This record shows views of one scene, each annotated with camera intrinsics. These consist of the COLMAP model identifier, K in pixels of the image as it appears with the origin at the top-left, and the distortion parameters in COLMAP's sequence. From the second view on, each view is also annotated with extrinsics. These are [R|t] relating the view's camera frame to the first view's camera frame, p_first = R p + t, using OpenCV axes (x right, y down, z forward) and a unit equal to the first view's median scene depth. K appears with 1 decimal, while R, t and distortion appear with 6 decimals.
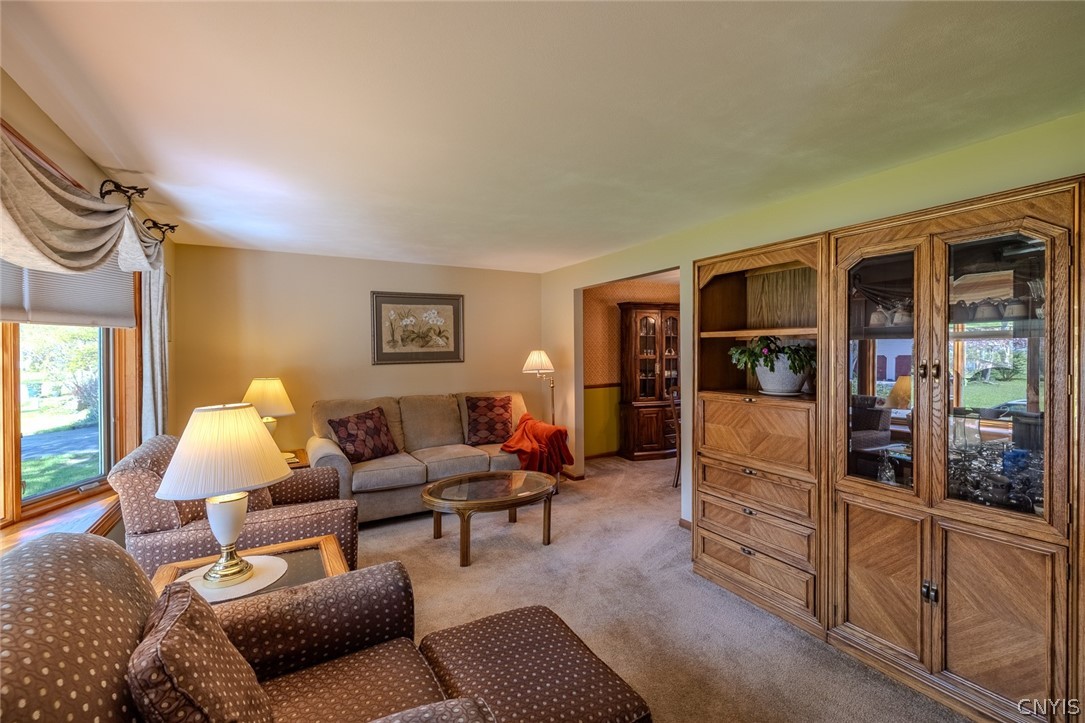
lens RADIAL K [[459.8, 0, 540.9], [0, 459.8, 356.9], [0, 0, 1]] dist [0.000241, 0.000033]
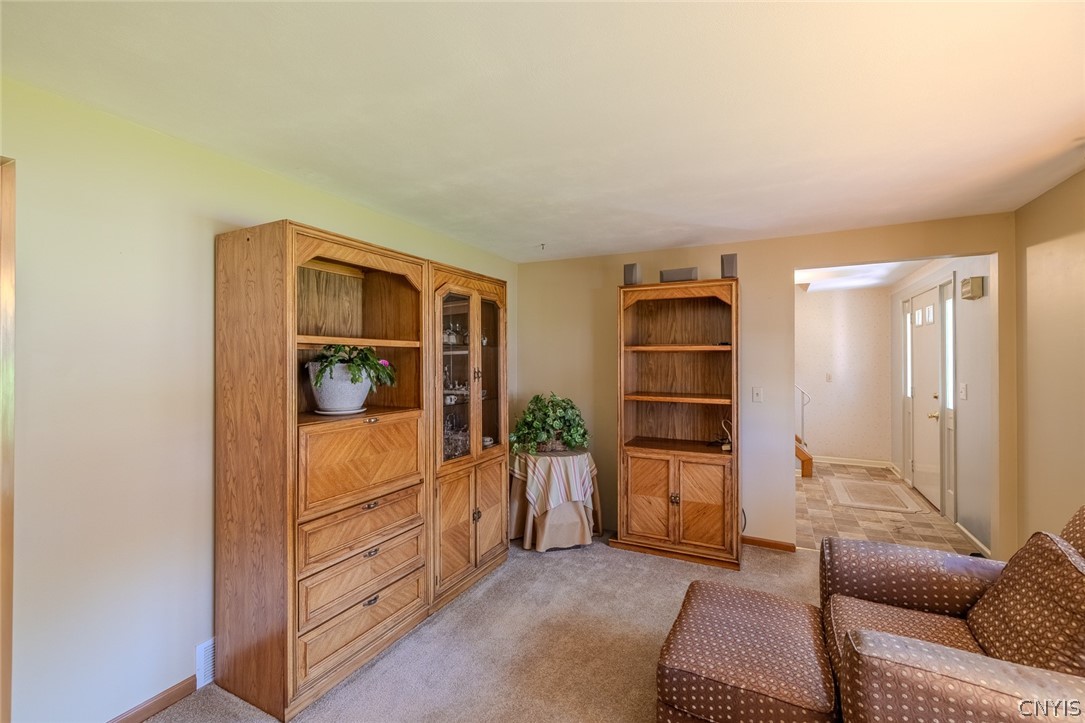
lens RADIAL K [[459.8, 0, 542.8], [0, 459.8, 357.2], [0, 0, 1]] dist [0.000241, 0.000033]
pose [[-0.561701, 0.010718, 0.827271, -0.417972], [0.014280, 0.999893, -0.003259, -0.016025], [-0.827217, 0.009983, -0.561794, 1.181972]]
